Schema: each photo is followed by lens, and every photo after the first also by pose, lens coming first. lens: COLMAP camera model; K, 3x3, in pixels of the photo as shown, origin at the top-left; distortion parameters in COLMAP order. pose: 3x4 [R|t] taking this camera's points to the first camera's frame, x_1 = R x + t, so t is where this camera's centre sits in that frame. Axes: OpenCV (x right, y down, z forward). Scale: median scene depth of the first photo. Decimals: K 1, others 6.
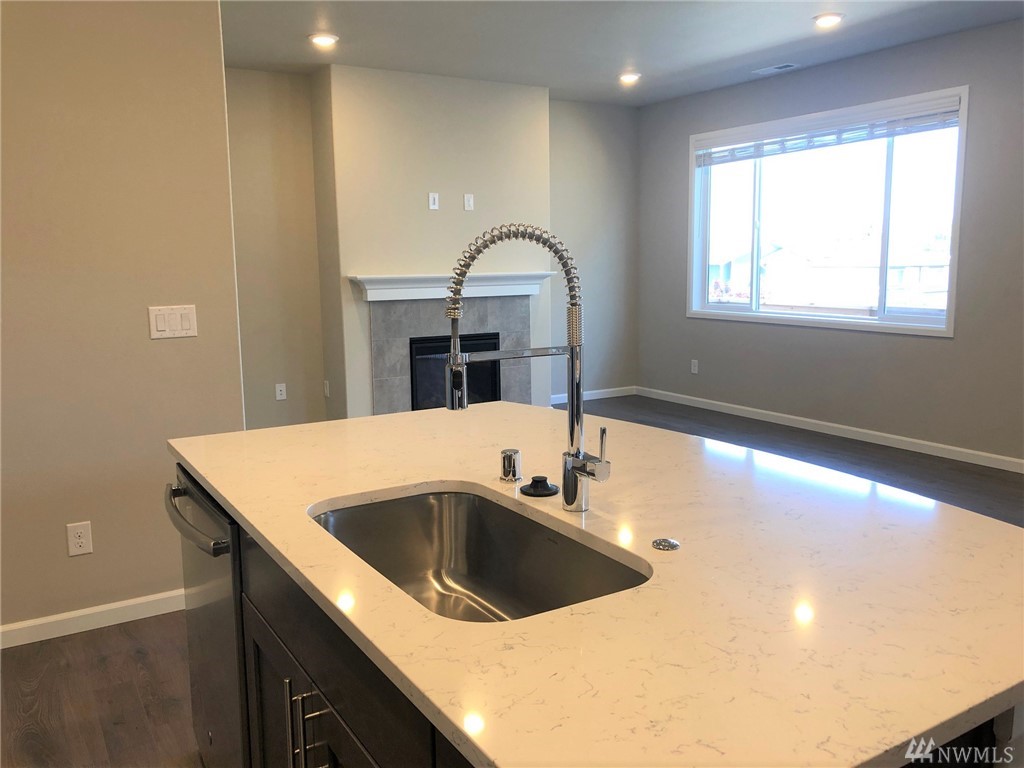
lens RADIAL K [[841.6, 0, 513.6], [0, 841.6, 387.4], [0, 0, 1]] dist [0.059534, -0.079479]
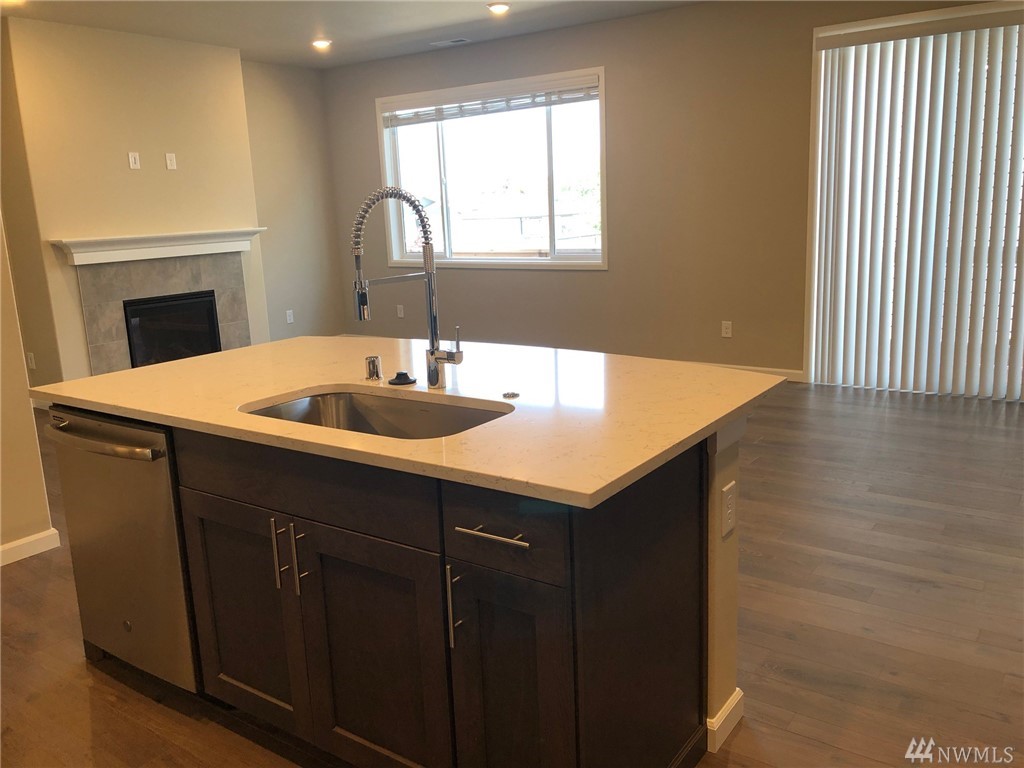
lens RADIAL K [[853.4, 0, 512.0], [0, 853.4, 384.0], [0, 0, 1]] dist [0.071682, -0.173745]
pose [[0.920289, -0.104256, 0.377092, -0.094614], [0.087396, 0.994267, 0.061600, 0.015841], [-0.381353, -0.023734, 0.924125, -0.103389]]
